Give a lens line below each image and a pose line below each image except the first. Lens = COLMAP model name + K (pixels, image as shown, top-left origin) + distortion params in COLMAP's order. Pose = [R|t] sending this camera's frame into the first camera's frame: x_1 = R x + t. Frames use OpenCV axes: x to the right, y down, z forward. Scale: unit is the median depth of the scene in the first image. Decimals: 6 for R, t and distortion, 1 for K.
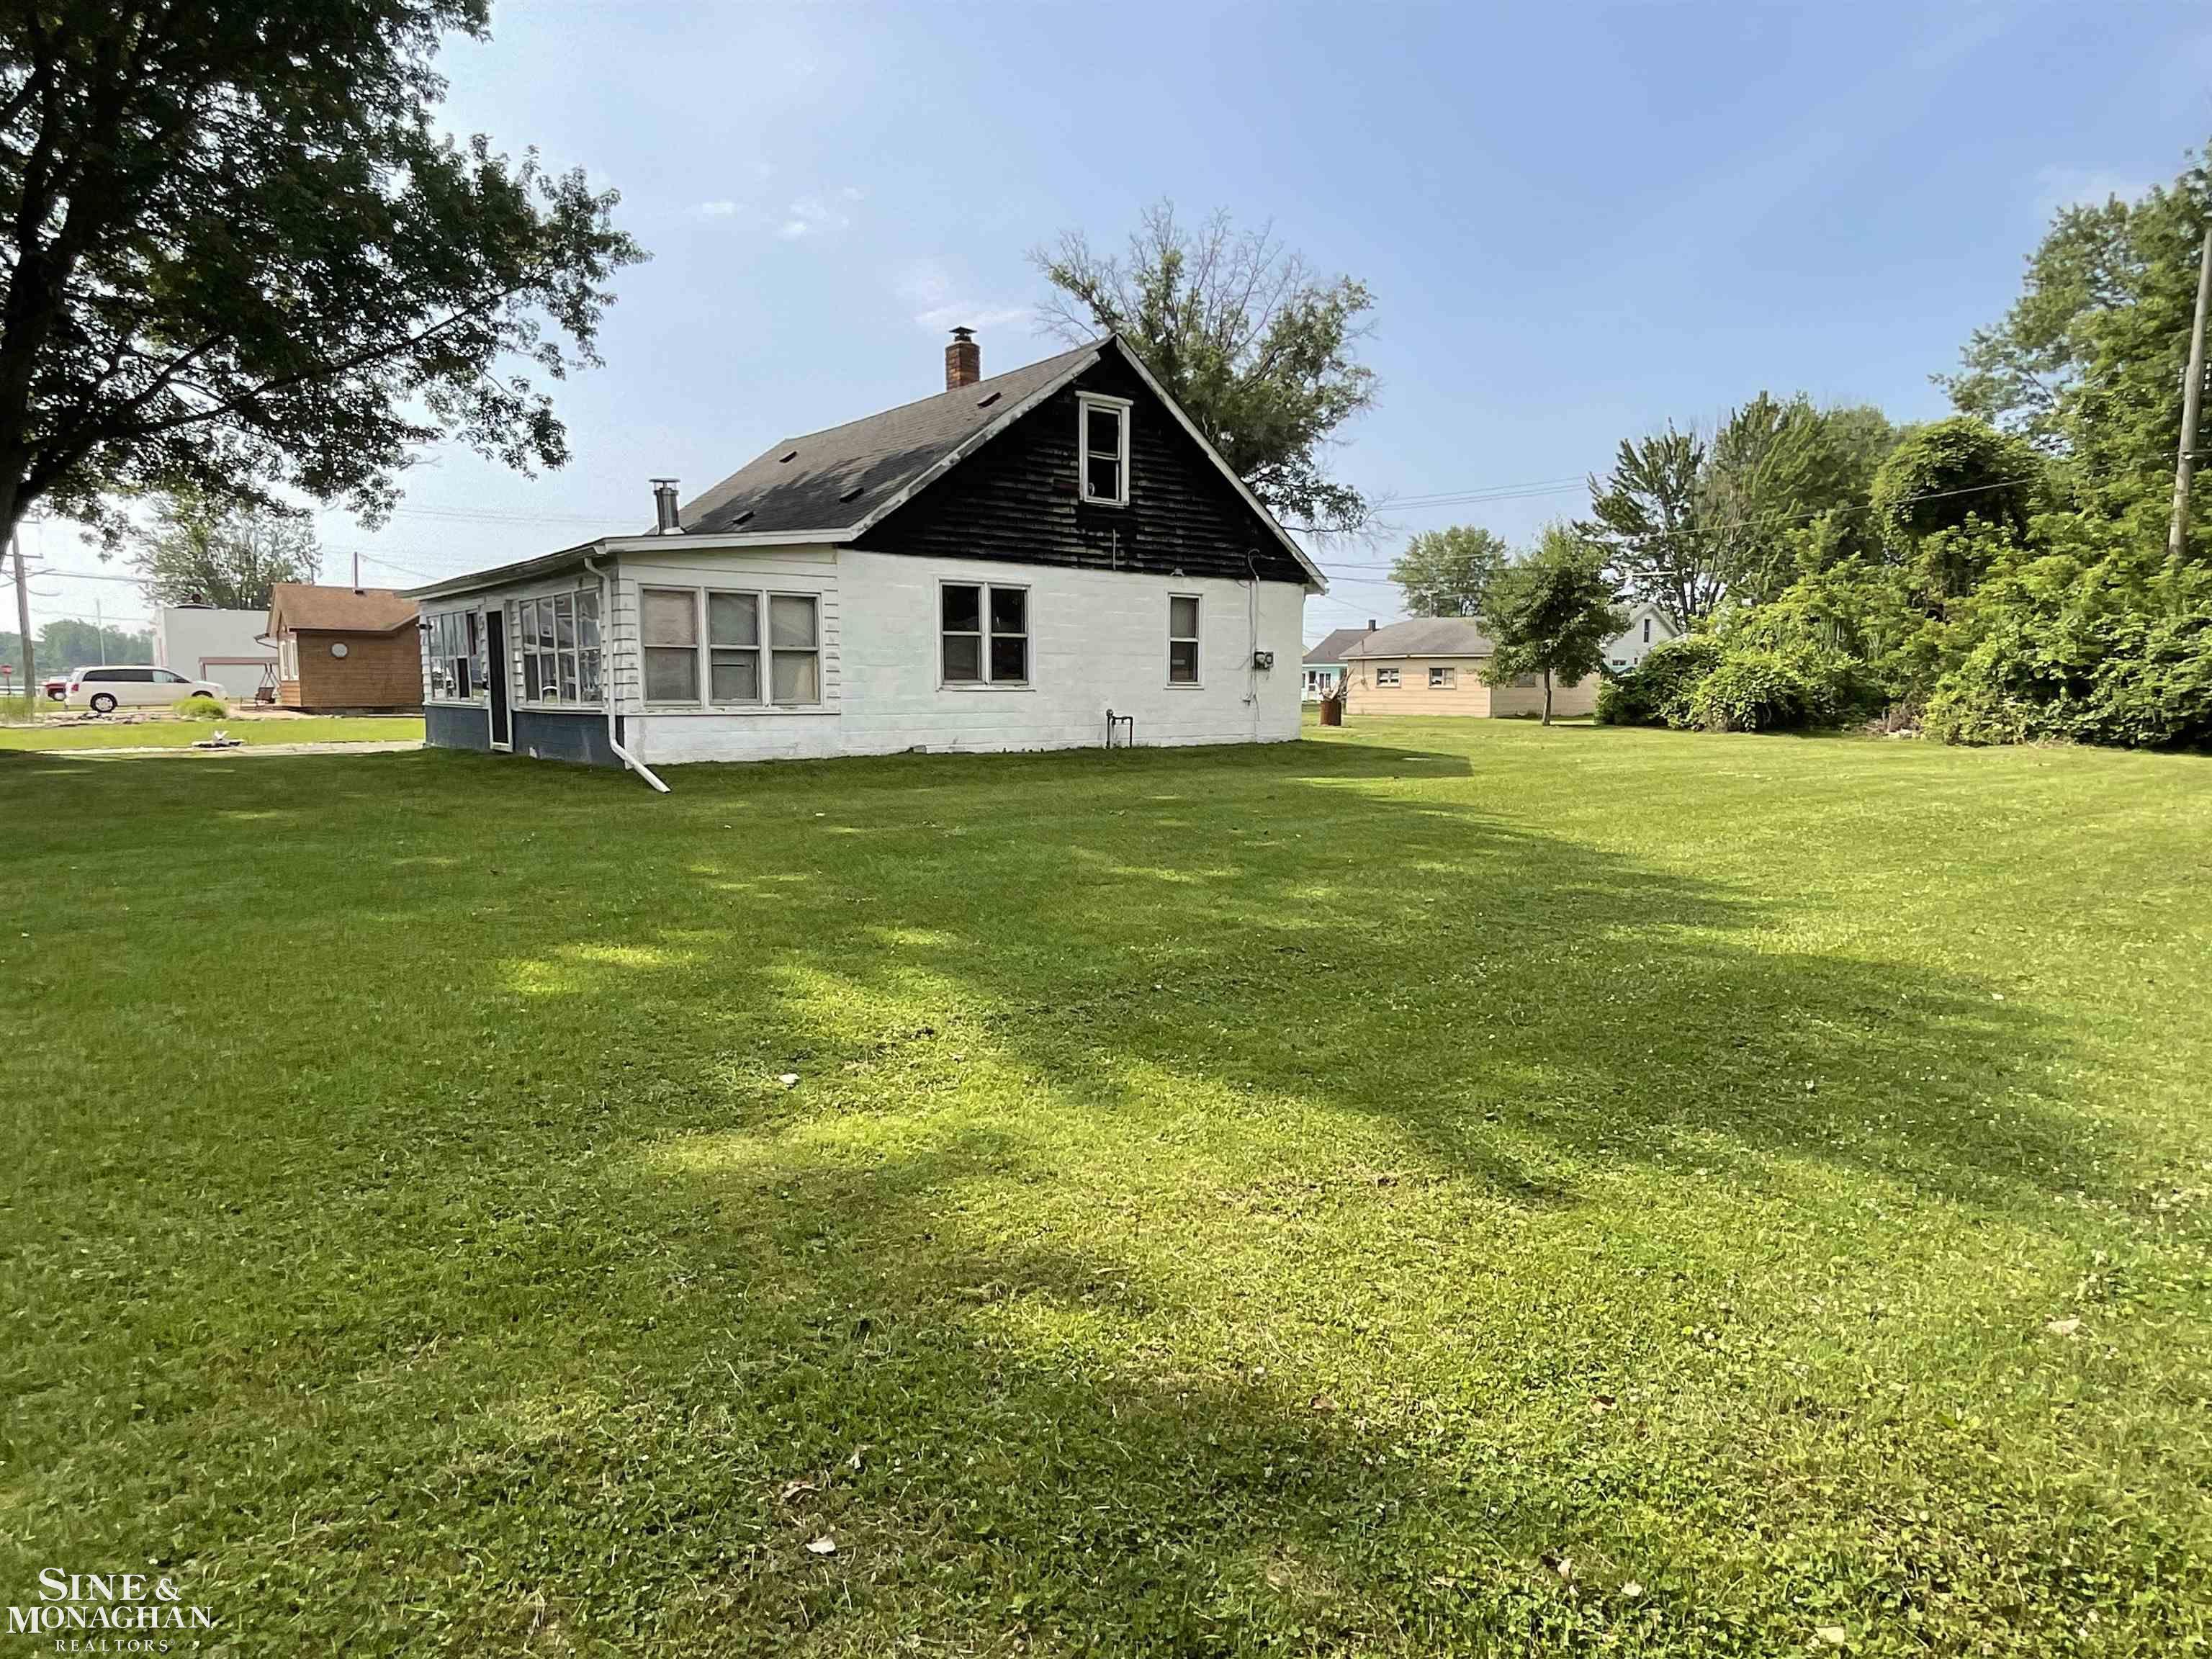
lens RADIAL K [[1291.5, 0, 1103.2], [0, 1291.5, 832.0], [0, 0, 1]] dist [-0.012496, 0.007981]
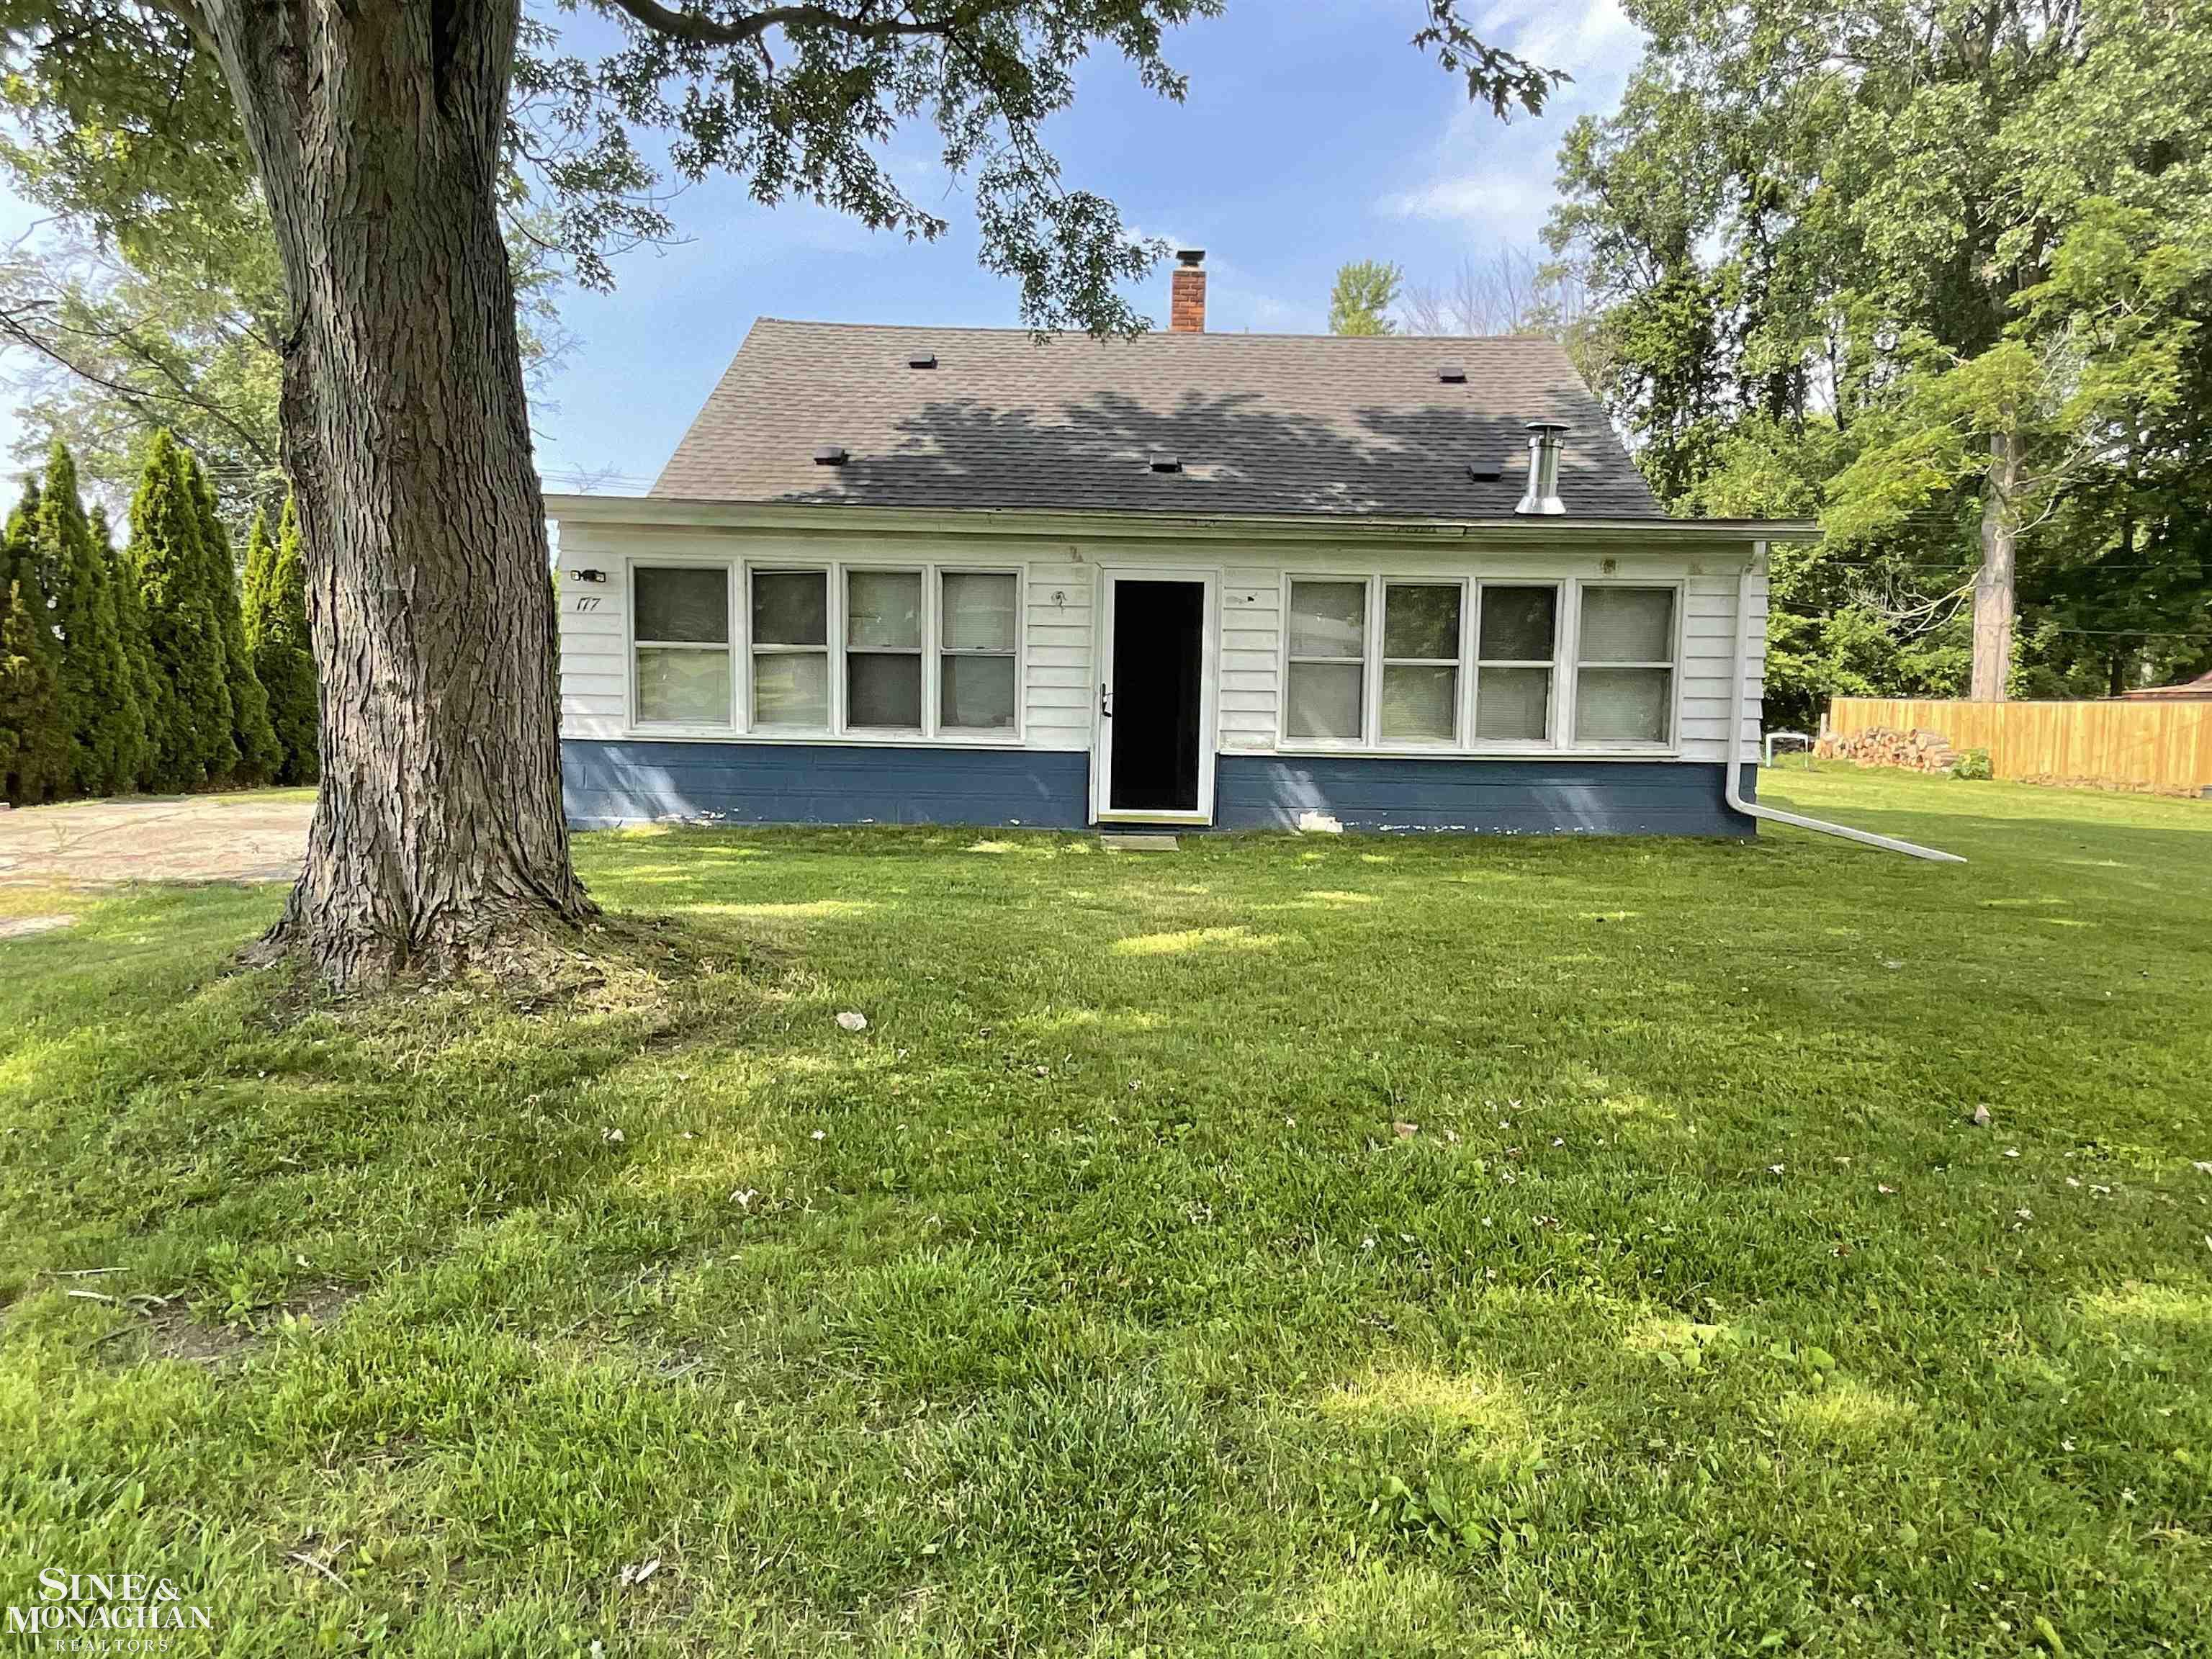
lens RADIAL K [[1329.7, 0, 1100.2], [0, 1329.7, 835.9], [0, 0, 1]] dist [0.000127, -0.001486]
pose [[0.634280, -0.065297, 0.770341, -1.120695], [0.068374, 0.997260, 0.028235, -0.091032], [-0.770074, 0.034762, 0.637007, 0.767686]]
